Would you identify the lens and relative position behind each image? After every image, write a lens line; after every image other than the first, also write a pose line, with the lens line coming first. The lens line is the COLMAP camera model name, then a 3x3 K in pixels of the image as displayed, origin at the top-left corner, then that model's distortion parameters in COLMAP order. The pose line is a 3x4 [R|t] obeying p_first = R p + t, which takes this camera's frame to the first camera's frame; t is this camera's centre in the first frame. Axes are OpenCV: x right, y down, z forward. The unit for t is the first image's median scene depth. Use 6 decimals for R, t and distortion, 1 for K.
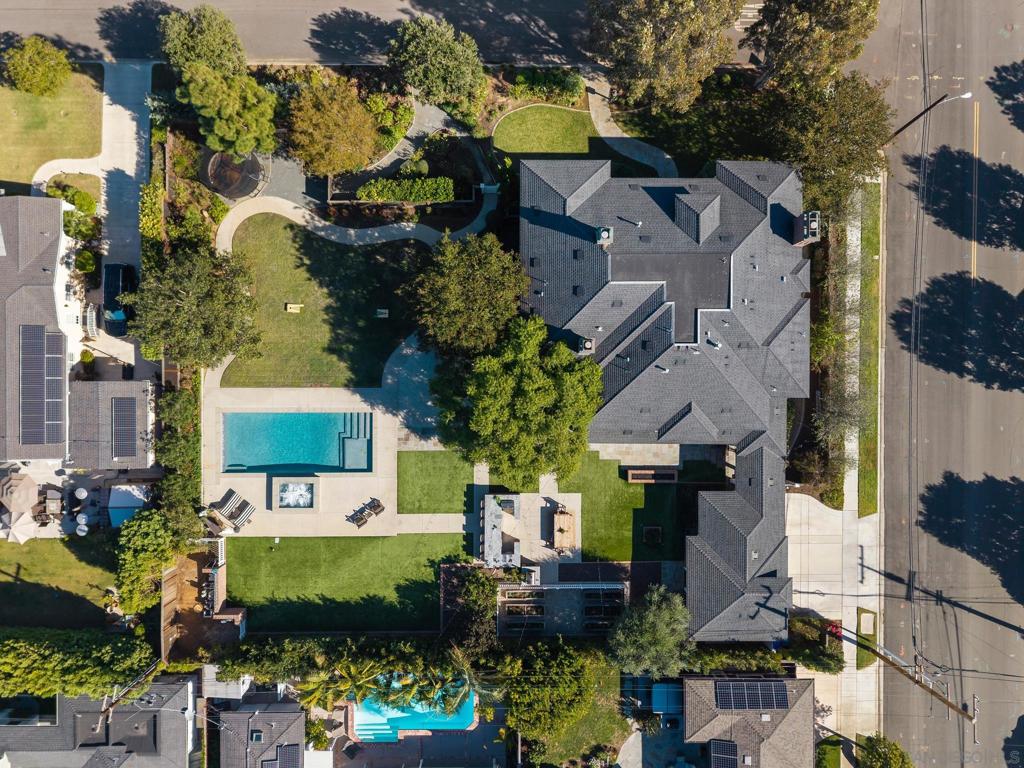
lens RADIAL K [[683.4, 0, 516.9], [0, 683.4, 390.7], [0, 0, 1]] dist [0.085761, -0.108466]
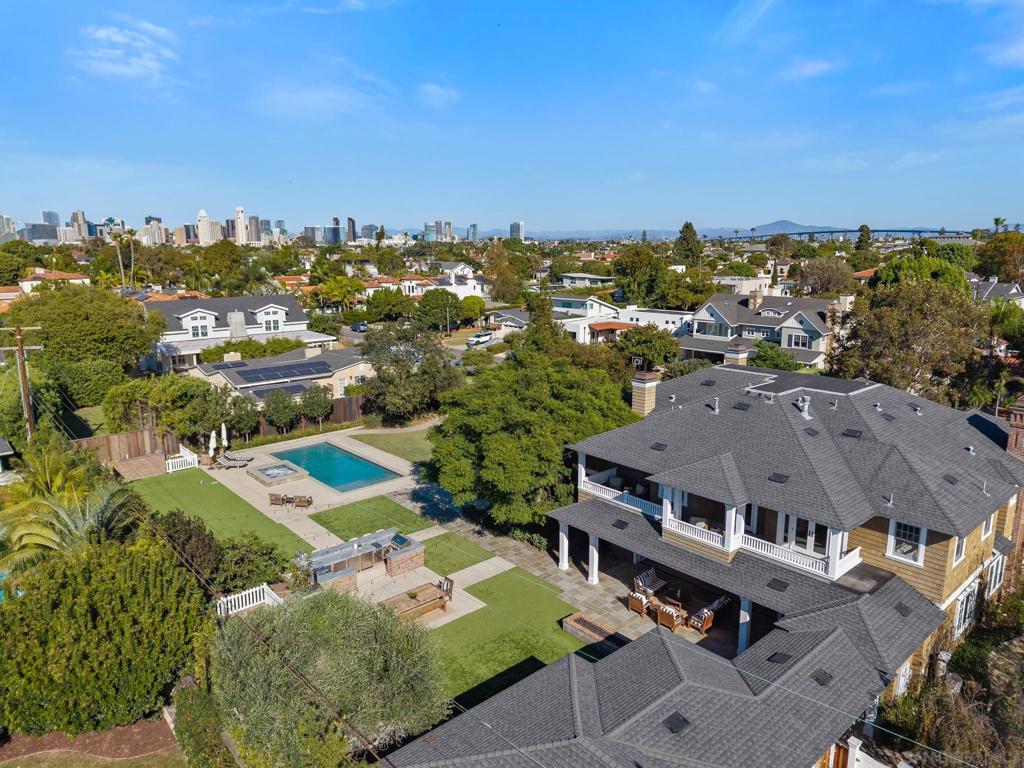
lens RADIAL K [[683.4, 0, 516.9], [0, 683.4, 390.7], [0, 0, 1]] dist [0.085761, -0.108466]
pose [[0.668070, 0.135475, -0.731662, 0.497926], [-0.744097, 0.119951, -0.657214, 0.480671], [-0.001272, 0.983493, 0.180942, 0.737404]]
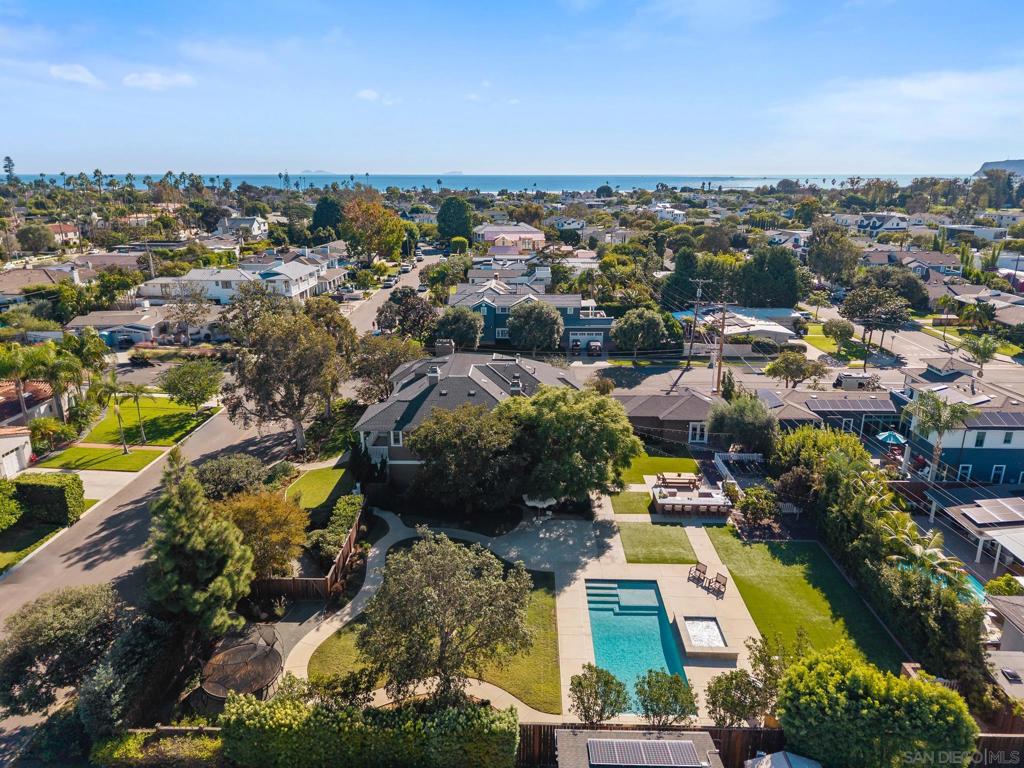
lens RADIAL K [[683.4, 0, 516.9], [0, 683.4, 390.7], [0, 0, 1]] dist [0.085761, -0.108466]
pose [[0.025096, -0.319864, 0.947131, -0.931249], [0.999434, -0.013194, -0.030938, -0.021025], [0.022393, 0.947371, 0.319352, 0.514266]]
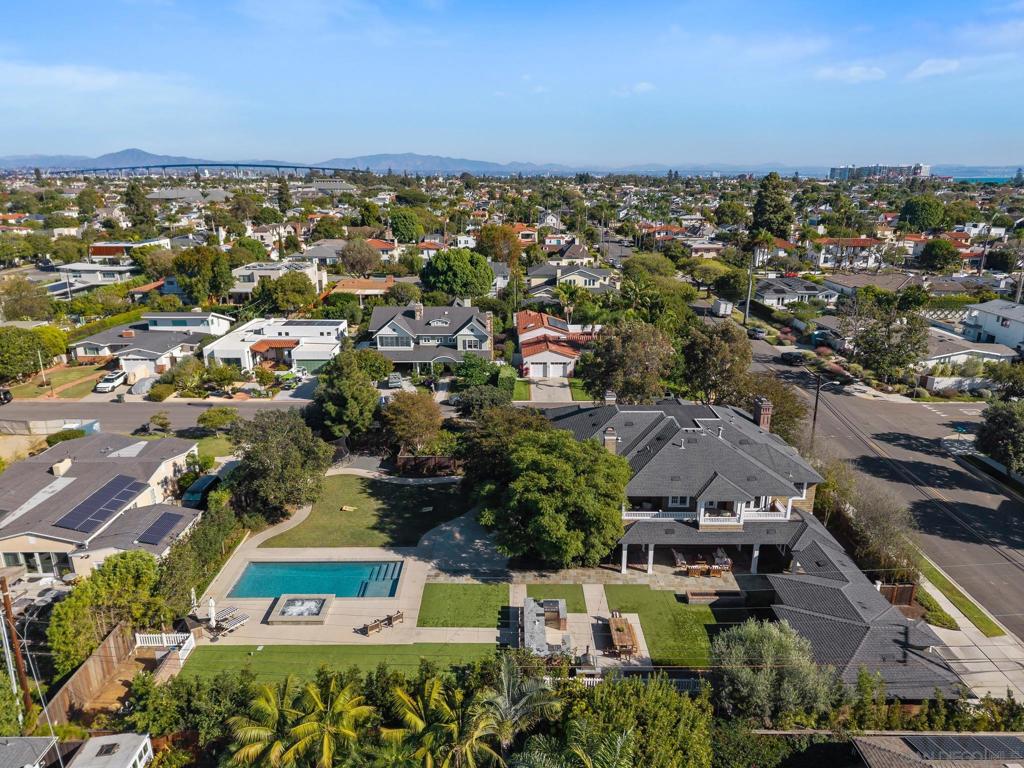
lens RADIAL K [[683.4, 0, 516.9], [0, 683.4, 390.7], [0, 0, 1]] dist [0.085761, -0.108466]
pose [[0.999809, -0.018498, 0.006381, -0.054785], [0.011322, 0.280918, -0.959665, 0.891751], [0.015959, 0.959554, 0.281074, 0.502529]]
